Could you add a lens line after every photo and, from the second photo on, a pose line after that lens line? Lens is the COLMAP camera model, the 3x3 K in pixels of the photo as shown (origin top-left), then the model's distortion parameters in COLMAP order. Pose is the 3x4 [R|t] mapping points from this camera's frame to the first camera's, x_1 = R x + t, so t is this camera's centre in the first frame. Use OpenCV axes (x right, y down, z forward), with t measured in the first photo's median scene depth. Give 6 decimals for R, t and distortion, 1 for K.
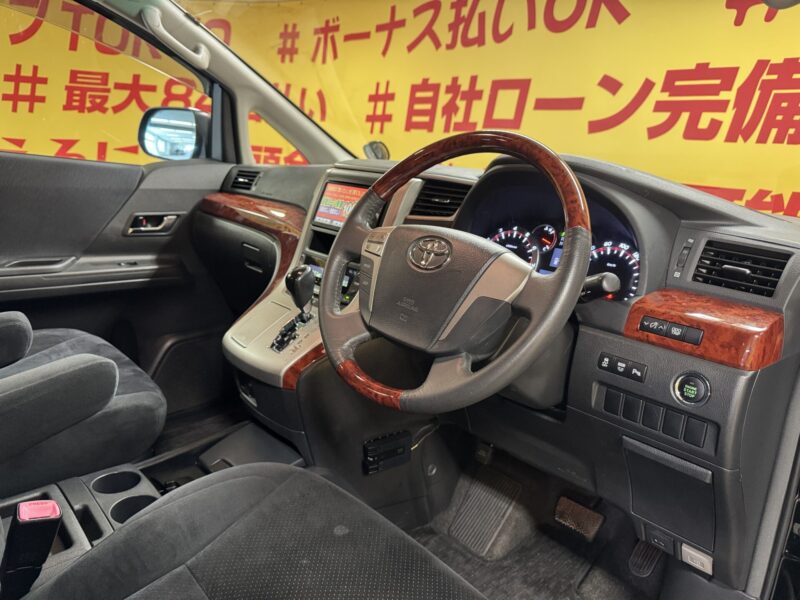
lens RADIAL K [[575.7, 0, 397.4], [0, 575.7, 302.6], [0, 0, 1]] dist [0.009761, -0.016837]
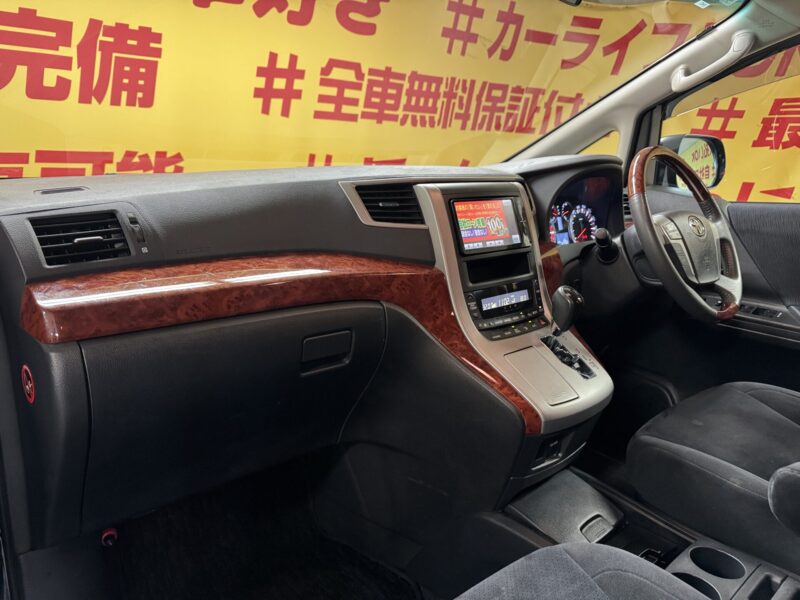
lens RADIAL K [[575.7, 0, 400.7], [0, 575.7, 307.7], [0, 0, 1]] dist [0.009761, -0.016837]
pose [[0.017263, -0.332271, 0.943026, -0.657329], [0.216473, 0.922038, 0.320913, -0.242525], [-0.976136, 0.198600, 0.087845, 0.718944]]
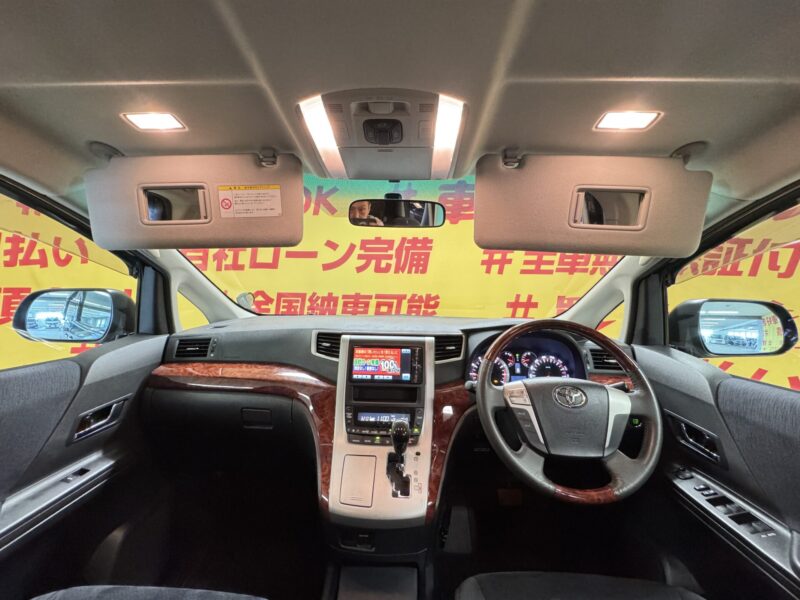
lens RADIAL K [[322.6, 0, 396.8], [0, 322.6, 298.2], [0, 0, 1]] dist [-0.003172, -0.000451]
pose [[0.710572, -0.112216, 0.694619, -0.393046], [0.214640, 0.974717, -0.062103, -0.176489], [-0.670088, 0.193222, 0.716692, 0.252095]]
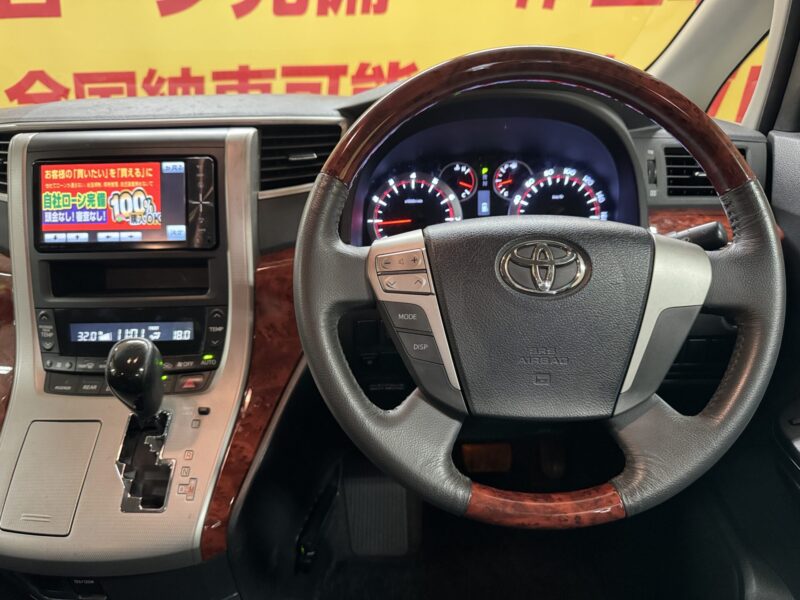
lens RADIAL K [[595.3, 0, 398.7], [0, 595.3, 299.0], [0, 0, 1]] dist [-0.004163, -0.015102]
pose [[0.690081, -0.365074, 0.624907, -0.189996], [0.250430, 0.930563, 0.267091, -0.109018], [-0.679023, -0.027819, 0.733590, 0.267353]]
